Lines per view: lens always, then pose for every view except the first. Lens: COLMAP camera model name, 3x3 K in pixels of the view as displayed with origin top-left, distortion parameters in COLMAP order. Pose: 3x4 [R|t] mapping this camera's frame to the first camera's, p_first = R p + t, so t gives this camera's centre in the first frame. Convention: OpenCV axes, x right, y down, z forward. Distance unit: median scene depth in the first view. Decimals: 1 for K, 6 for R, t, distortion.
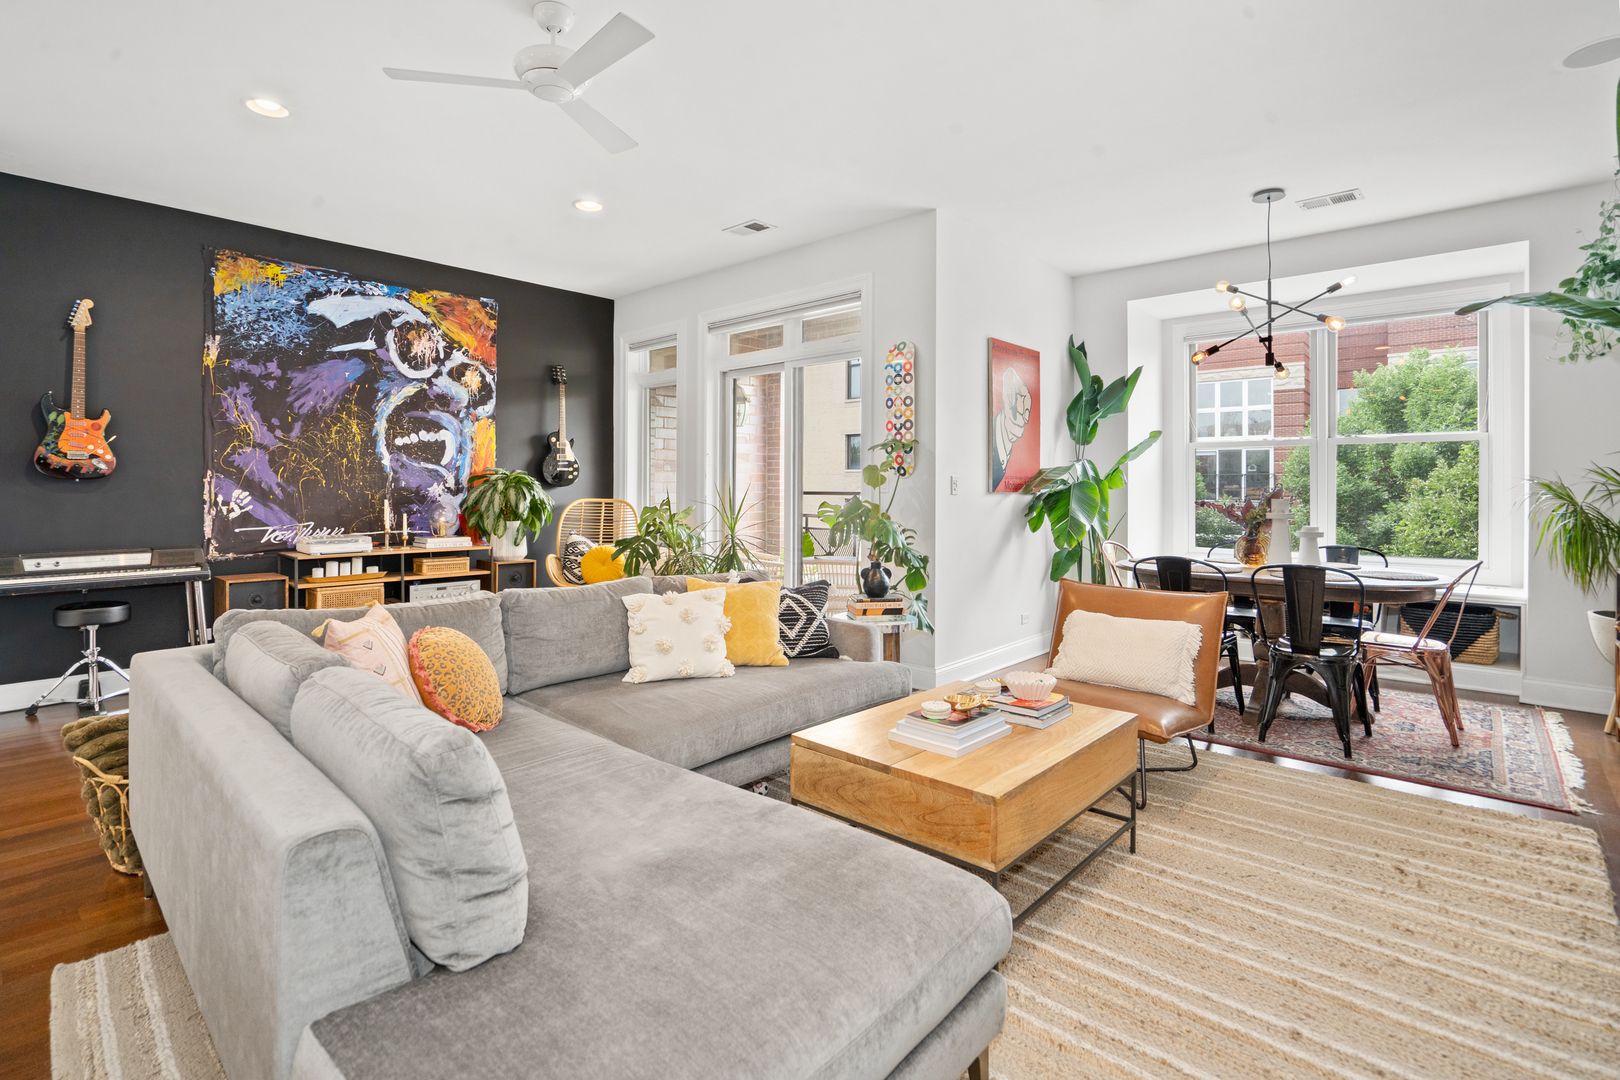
lens RADIAL K [[773.4, 0, 805.8], [0, 773.4, 493.3], [0, 0, 1]] dist [-0.058739, 0.021528]
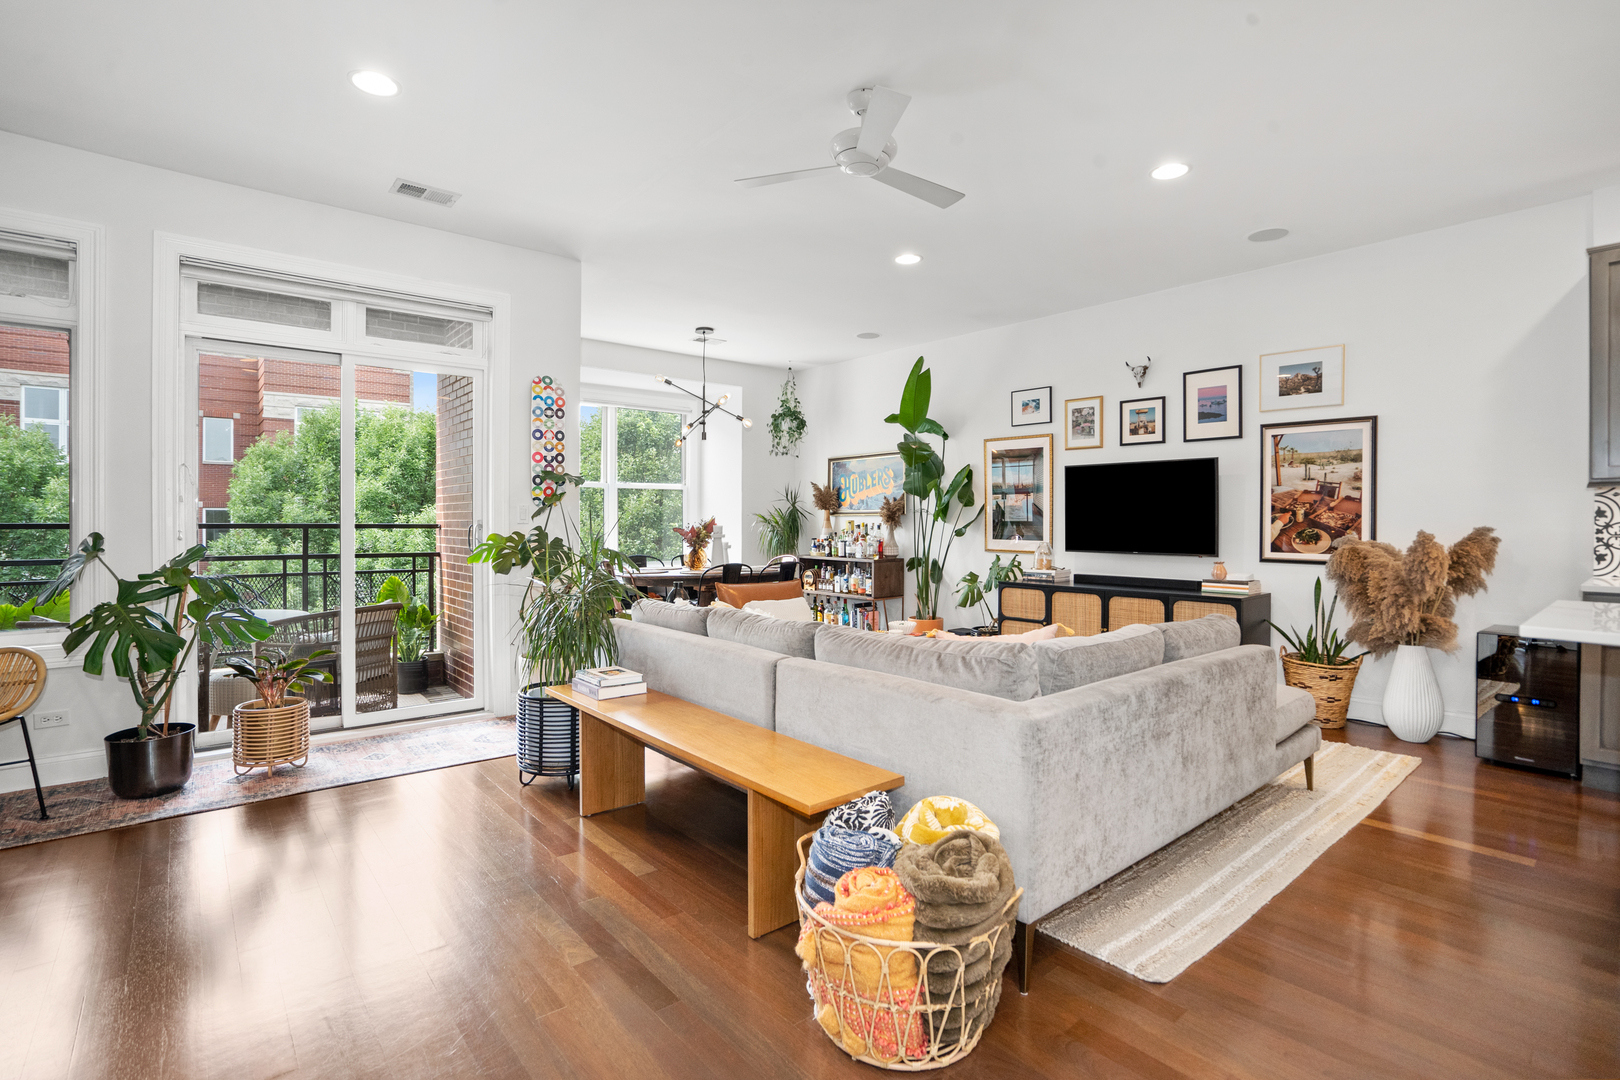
lens RADIAL K [[764.3, 0, 802.5], [0, 764.3, 525.6], [0, 0, 1]] dist [-0.054814, 0.019710]
pose [[0.134836, -0.008162, 0.990834, -0.767320], [0.003936, 0.999963, 0.007702, -0.003879], [-0.990860, 0.002861, 0.134863, 0.487863]]
